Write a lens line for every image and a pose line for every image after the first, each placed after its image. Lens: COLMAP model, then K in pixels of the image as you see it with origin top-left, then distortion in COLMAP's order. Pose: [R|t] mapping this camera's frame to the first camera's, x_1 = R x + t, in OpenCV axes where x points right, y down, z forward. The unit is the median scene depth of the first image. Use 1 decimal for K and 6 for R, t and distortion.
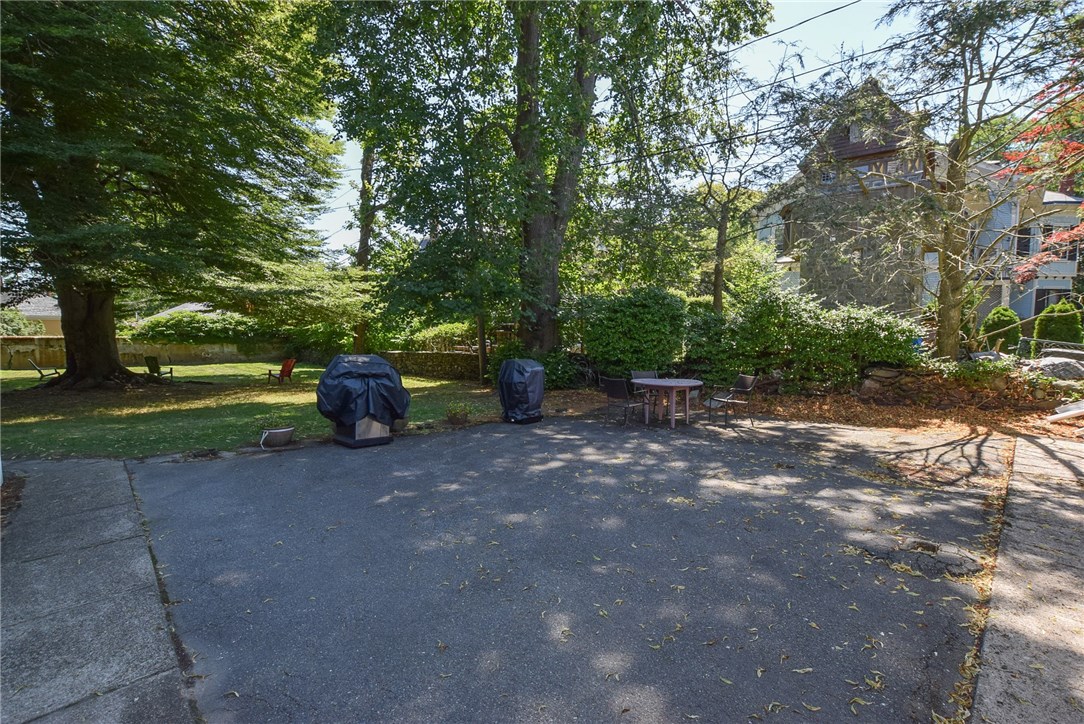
lens RADIAL K [[480.6, 0, 543.5], [0, 480.6, 358.4], [0, 0, 1]] dist [-0.035642, 0.005591]
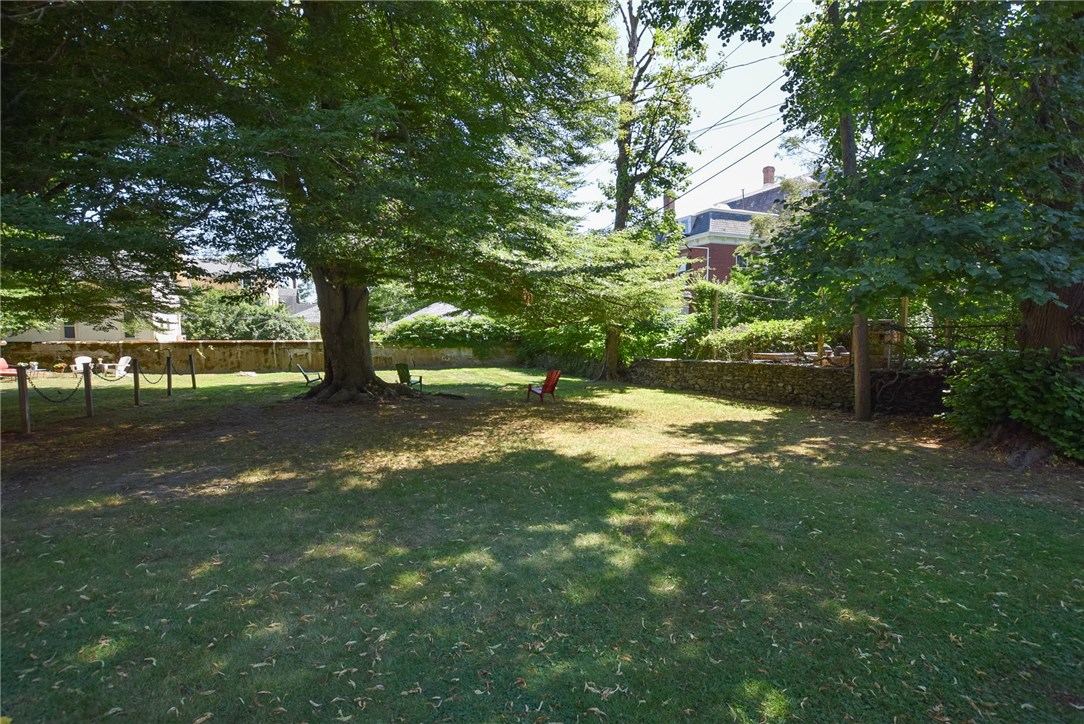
lens RADIAL K [[480.6, 0, 543.5], [0, 480.6, 358.4], [0, 0, 1]] dist [-0.035642, 0.005591]
pose [[0.923663, 0.010043, -0.383075, -0.168192], [-0.011490, 0.999933, -0.001489, -0.010736], [0.383034, 0.005776, 0.923716, 0.185850]]
